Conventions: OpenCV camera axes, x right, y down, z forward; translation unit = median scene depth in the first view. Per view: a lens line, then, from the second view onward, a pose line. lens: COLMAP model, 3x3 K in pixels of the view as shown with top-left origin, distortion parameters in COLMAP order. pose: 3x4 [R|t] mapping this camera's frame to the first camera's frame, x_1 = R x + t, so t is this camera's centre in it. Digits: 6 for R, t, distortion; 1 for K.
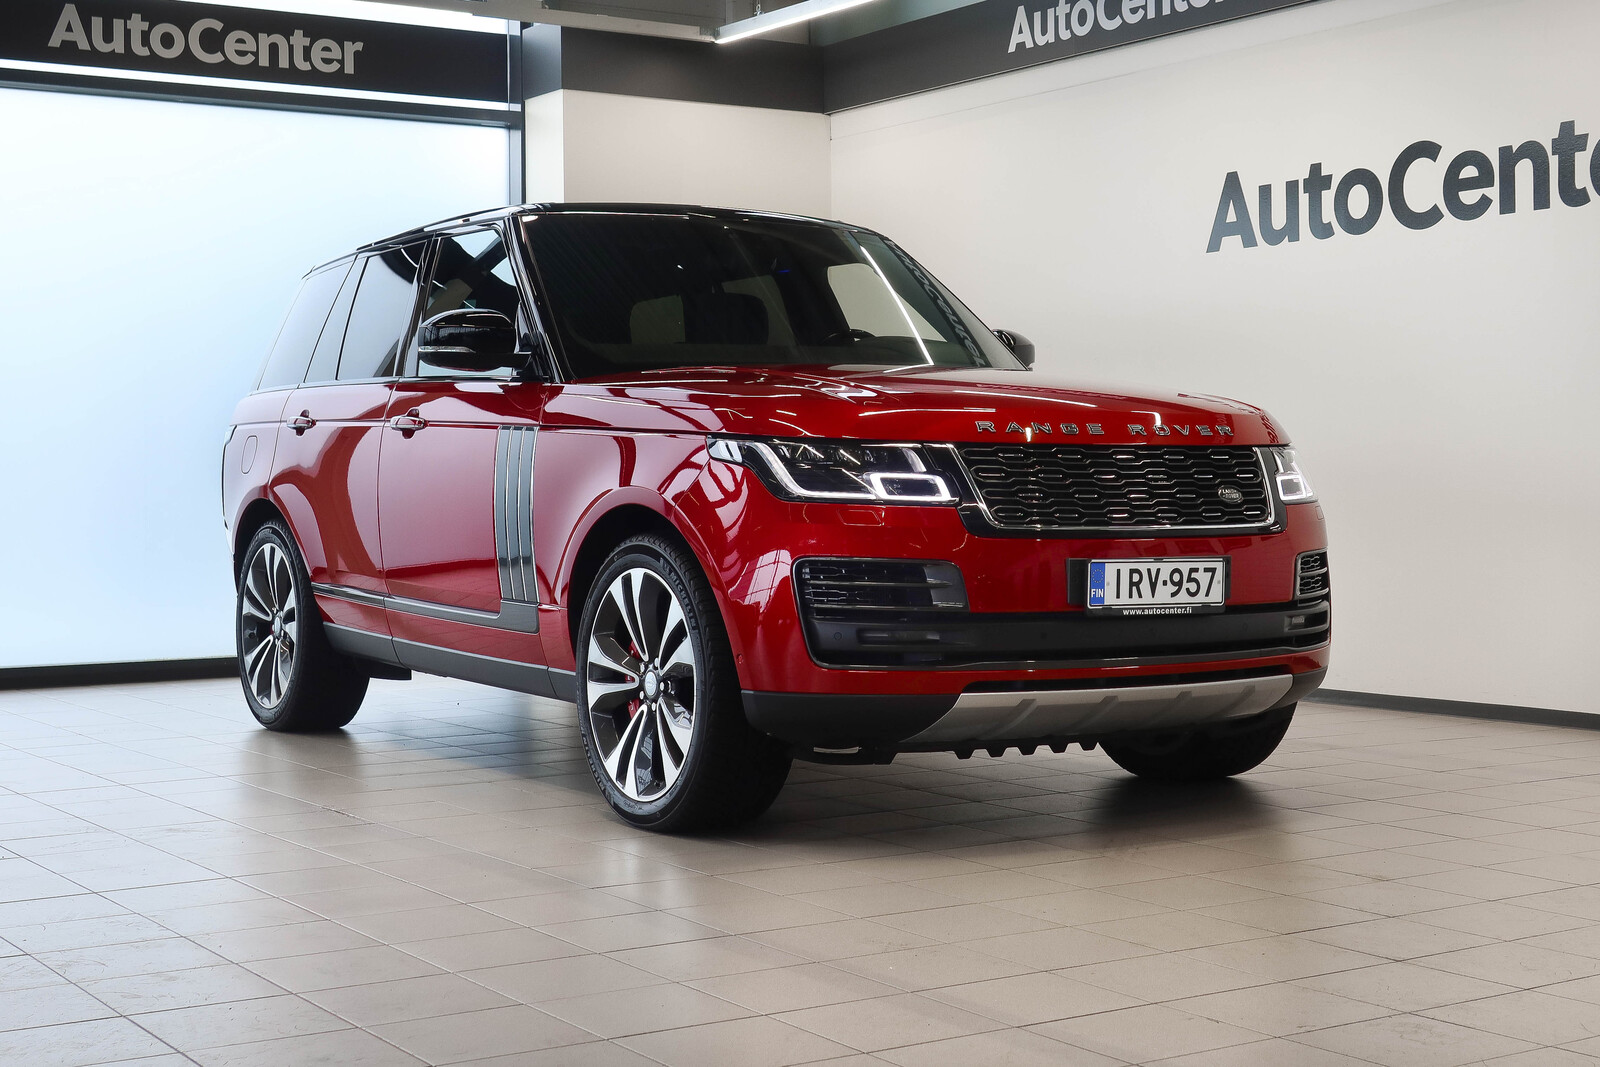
lens RADIAL K [[2375.5, 0, 806.9], [0, 2375.5, 534.8], [0, 0, 1]] dist [0.156050, 0.000000]
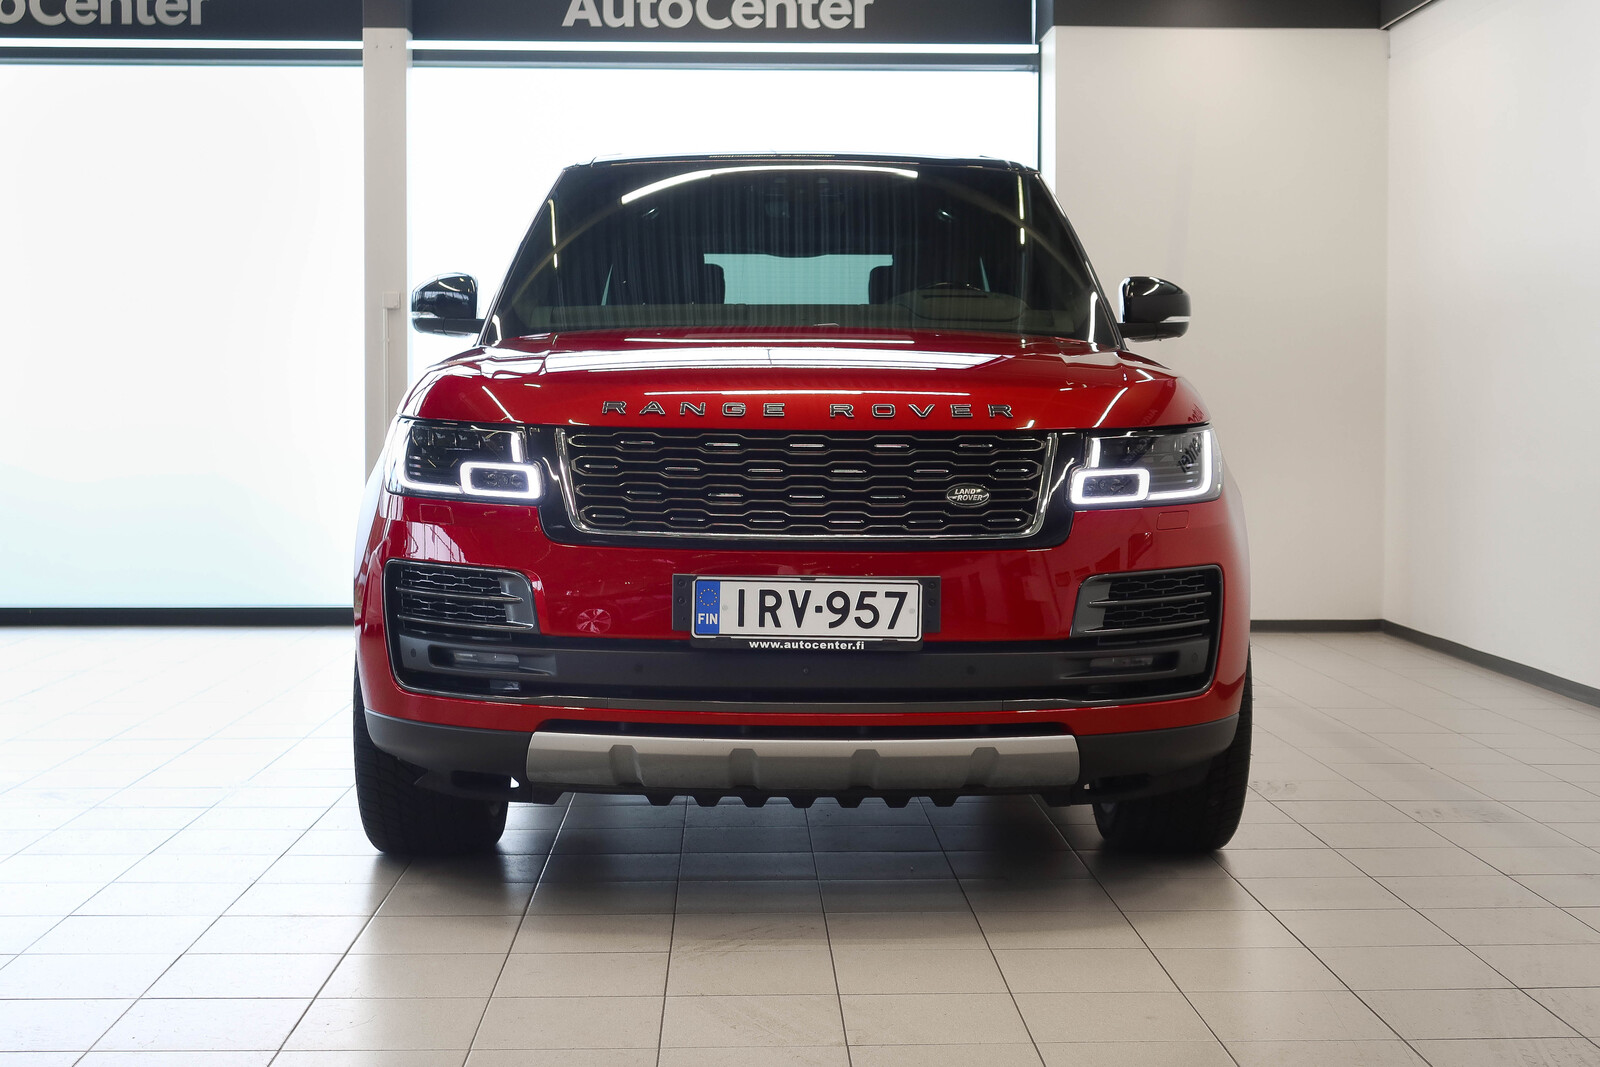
lens RADIAL K [[2375.5, 0, 799.5], [0, 2375.5, 531.0], [0, 0, 1]] dist [0.156050, 0.000000]
pose [[0.873778, 0.030224, -0.485385, 0.518372], [-0.023760, 0.999528, 0.019467, -0.020319], [0.485744, -0.005478, 0.874084, 0.314689]]
